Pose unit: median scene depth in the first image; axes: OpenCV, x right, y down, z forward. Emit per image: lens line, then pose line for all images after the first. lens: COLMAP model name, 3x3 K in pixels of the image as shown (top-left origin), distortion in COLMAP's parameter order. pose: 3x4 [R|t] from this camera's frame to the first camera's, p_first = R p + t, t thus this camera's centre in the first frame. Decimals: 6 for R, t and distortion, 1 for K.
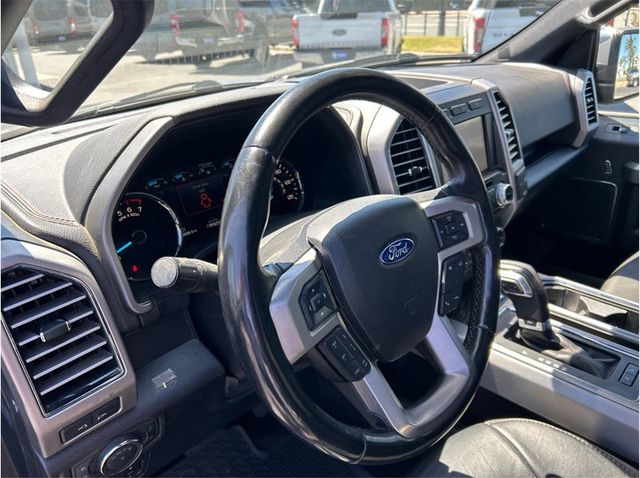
lens RADIAL K [[484.0, 0, 323.5], [0, 484.0, 236.8], [0, 0, 1]] dist [0.037874, -0.037976]
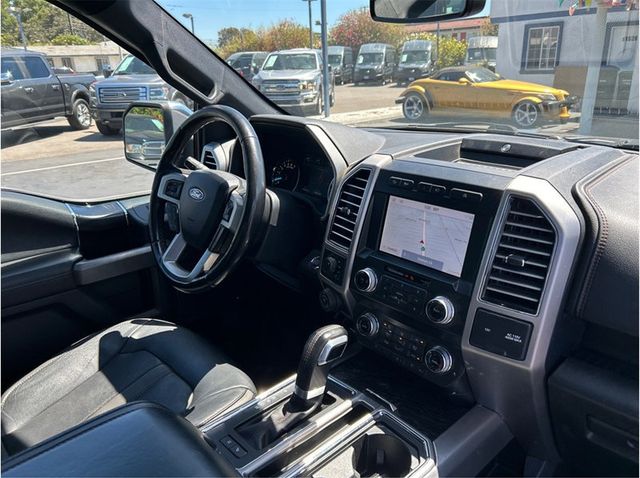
lens RADIAL K [[484.0, 0, 326.1], [0, 484.0, 235.7], [0, 0, 1]] dist [0.037874, -0.037976]
pose [[-0.064008, 0.370853, -0.926483, 0.721533], [-0.396702, 0.842428, 0.364614, -0.272567], [0.915713, 0.390876, 0.093196, 0.473640]]
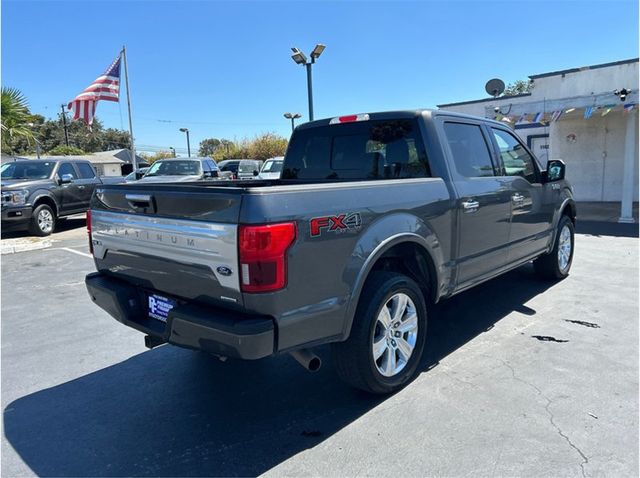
lens RADIAL K [[484.0, 0, 324.1], [0, 484.0, 238.3], [0, 0, 1]] dist [0.037874, -0.037976]
pose [[-0.014337, 0.178932, -0.983757, 2.552432], [-0.393039, 0.903654, 0.170090, -0.190967], [0.919410, 0.389093, 0.057371, 0.294051]]
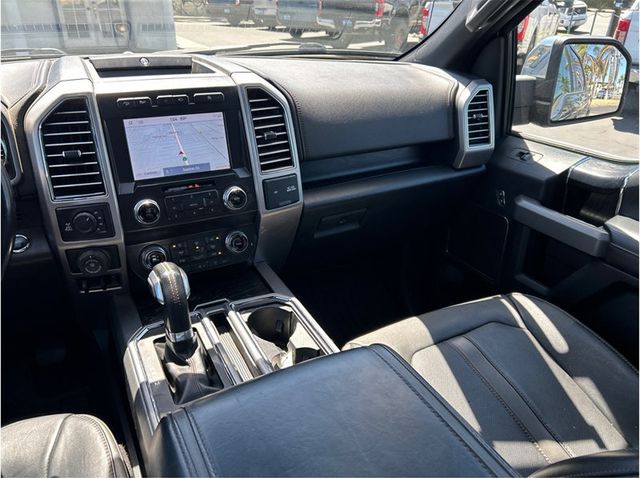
lens RADIAL K [[484.0, 0, 320.9], [0, 484.0, 234.9], [0, 0, 1]] dist [0.037874, -0.037976]
pose [[0.946390, 0.189774, -0.261405, 0.525748], [-0.183883, 0.981821, 0.047048, -0.060613], [0.265582, 0.003542, 0.964082, 0.093142]]
